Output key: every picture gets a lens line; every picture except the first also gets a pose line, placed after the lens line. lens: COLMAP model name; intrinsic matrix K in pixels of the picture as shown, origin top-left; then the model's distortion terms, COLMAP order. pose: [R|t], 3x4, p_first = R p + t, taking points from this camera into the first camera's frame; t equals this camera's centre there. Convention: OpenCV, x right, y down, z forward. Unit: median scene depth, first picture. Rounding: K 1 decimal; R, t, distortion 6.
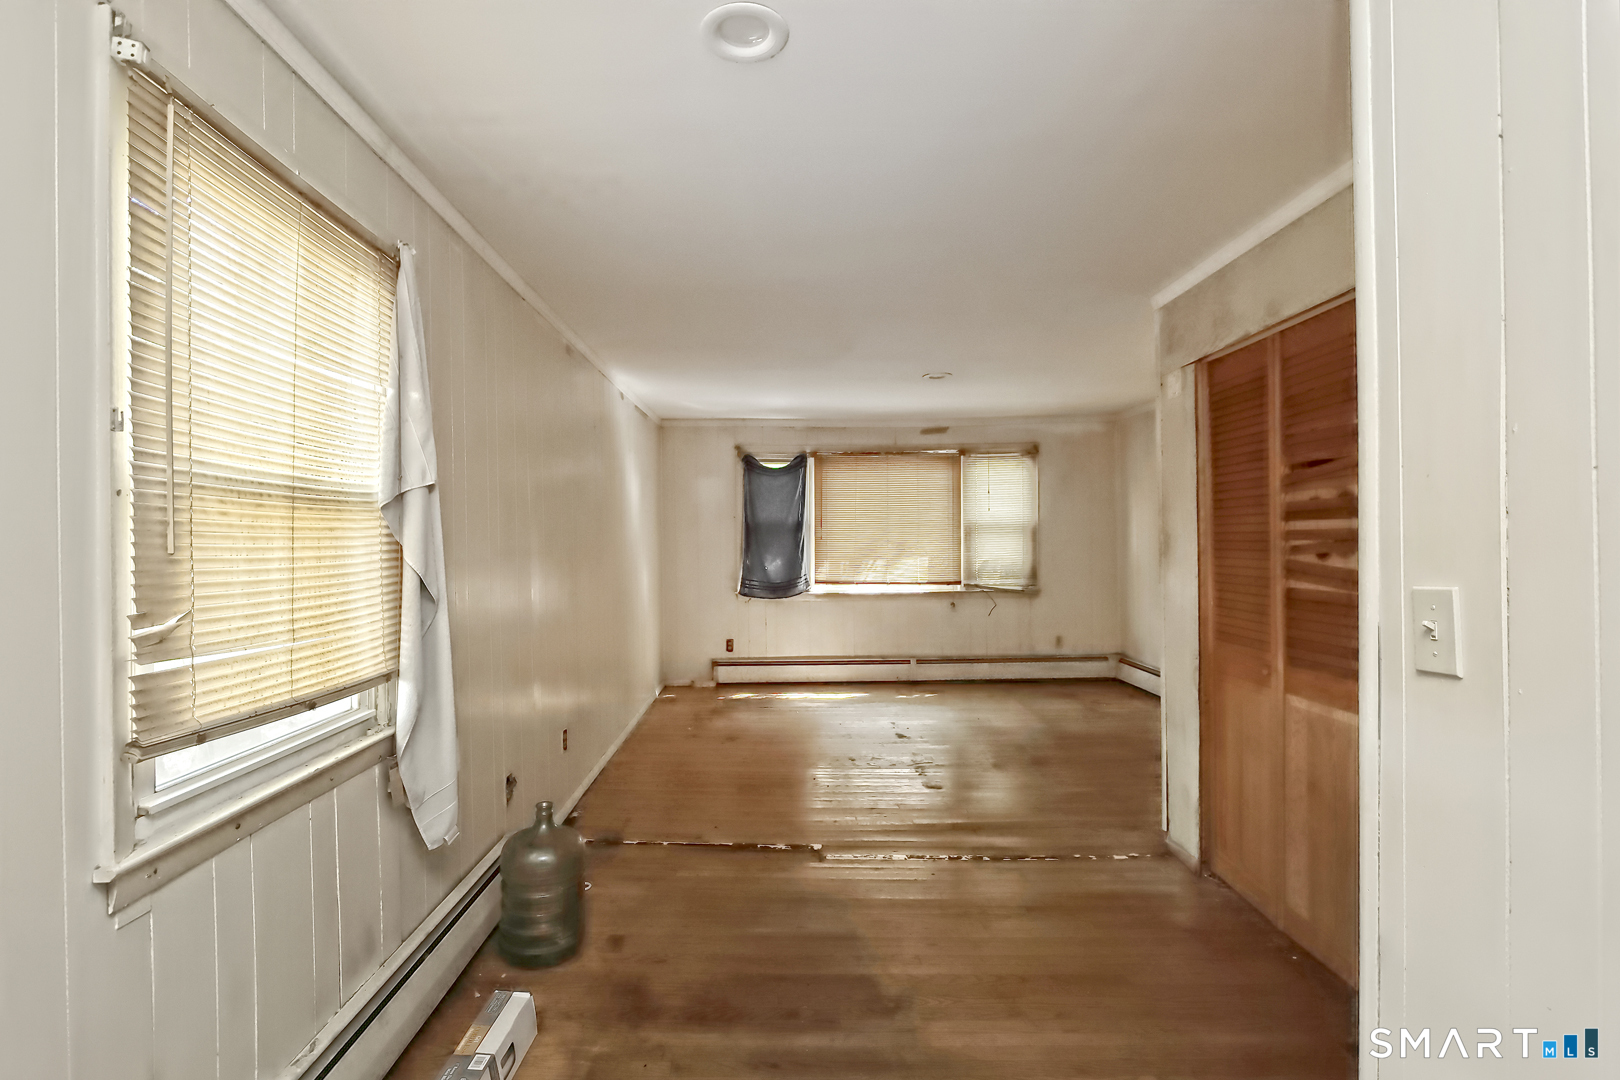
lens RADIAL K [[763.4, 0, 810.0], [0, 763.4, 540.0], [0, 0, 1]] dist [-0.017467, 0.000029]
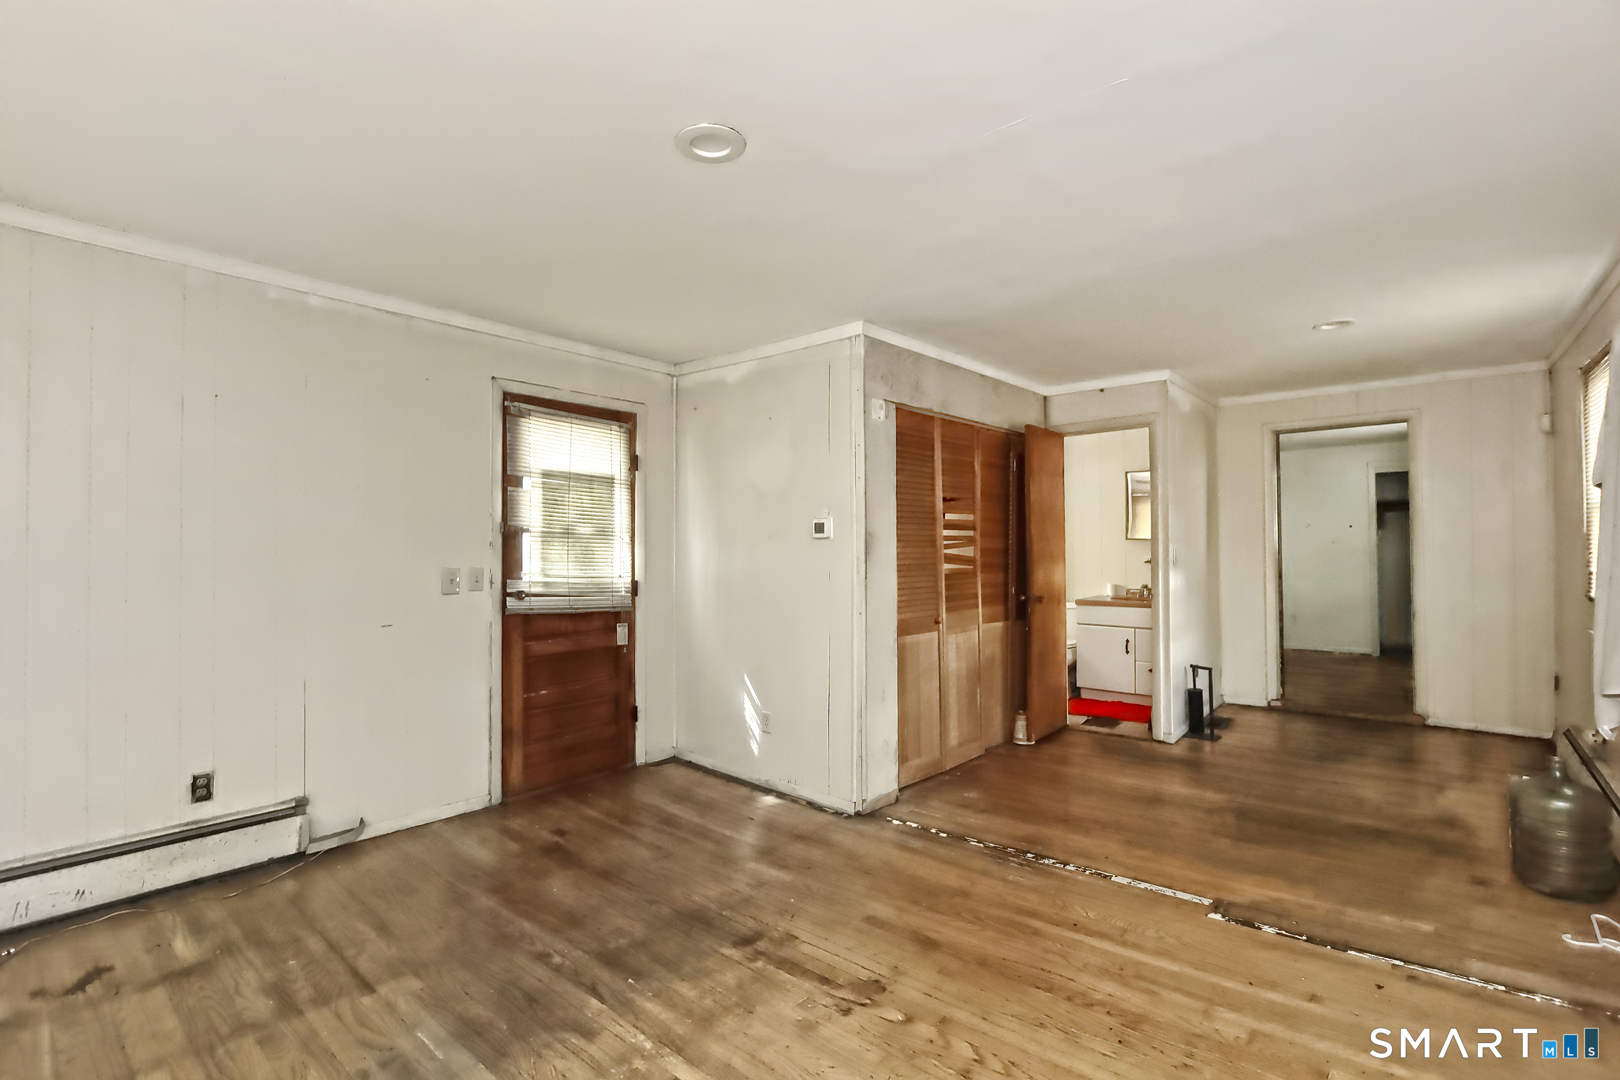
lens RADIAL K [[735.1, 0, 786.1], [0, 735.1, 543.9], [0, 0, 1]] dist [-0.001642, -0.000205]
pose [[-0.719392, 0.015827, 0.694424, -0.218774], [0.011910, 0.999874, -0.010452, 0.016854], [-0.694502, 0.000751, -0.719490, 1.958160]]
